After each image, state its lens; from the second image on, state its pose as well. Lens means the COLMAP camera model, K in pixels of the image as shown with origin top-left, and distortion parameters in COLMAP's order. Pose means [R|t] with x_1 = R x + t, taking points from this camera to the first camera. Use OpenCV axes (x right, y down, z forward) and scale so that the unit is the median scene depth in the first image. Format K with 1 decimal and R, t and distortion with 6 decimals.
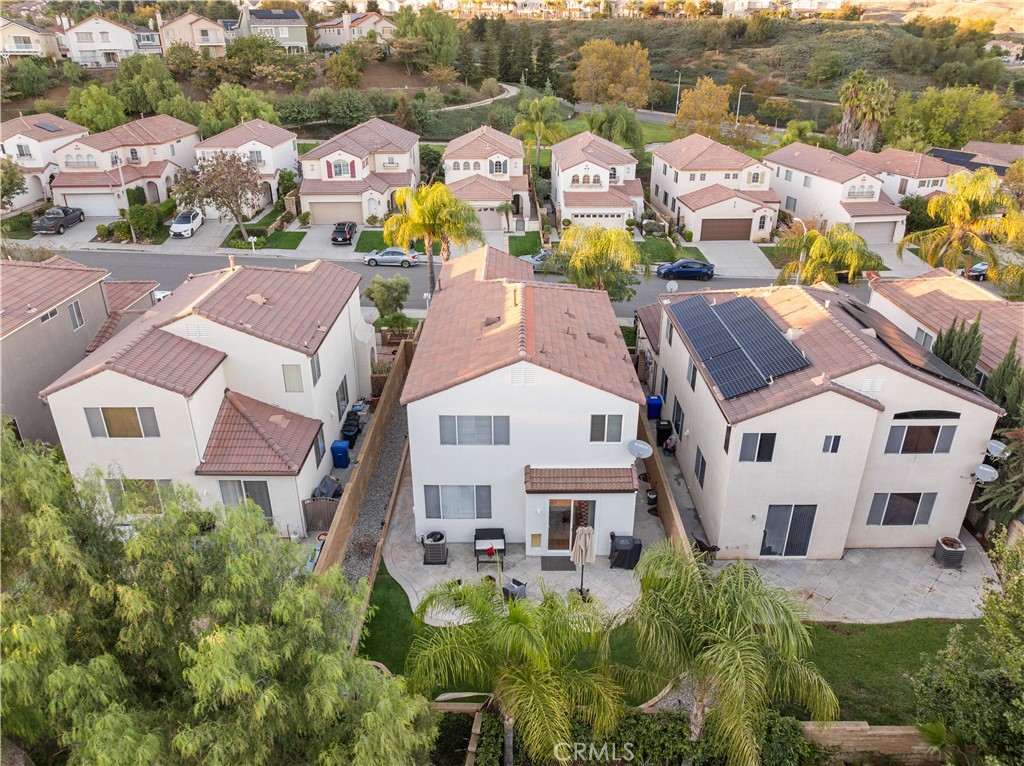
lens RADIAL K [[720.4, 0, 512.4], [0, 720.4, 381.1], [0, 0, 1]] dist [-0.048022, 0.017190]
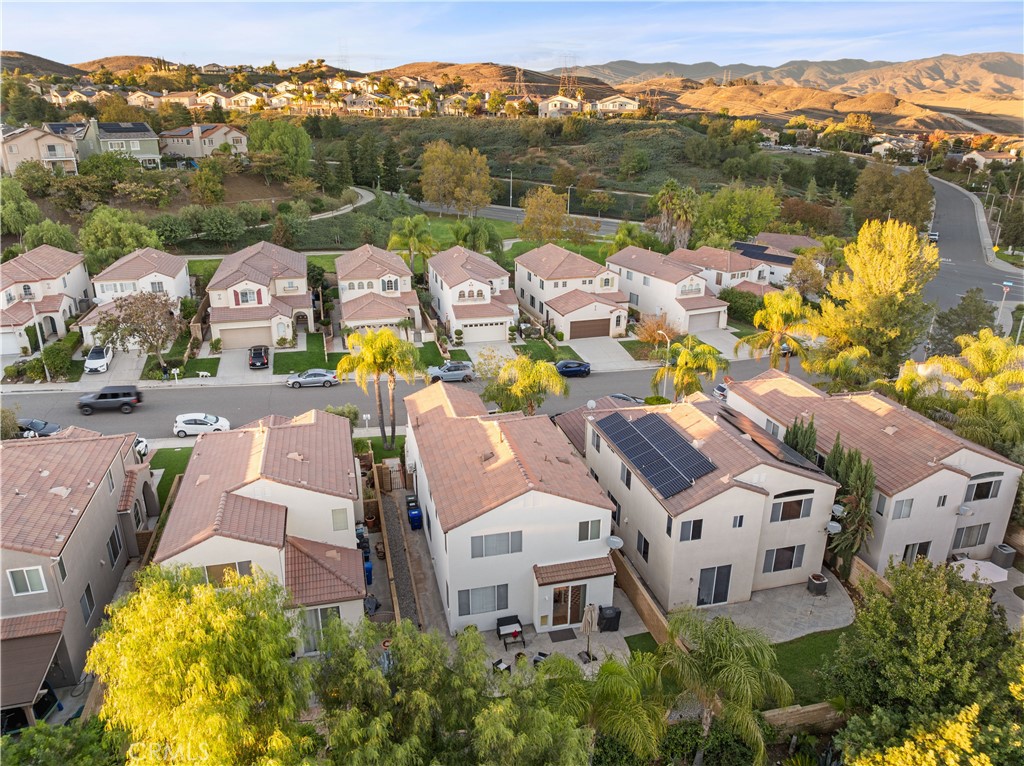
lens RADIAL K [[720.4, 0, 511.5], [0, 720.4, 384.6], [0, 0, 1]] dist [-0.048022, 0.017190]
pose [[0.969826, -0.079970, 0.230311, -0.119801], [0.099527, 0.992237, -0.074570, -0.048157], [-0.222560, 0.095242, 0.970256, -0.128726]]
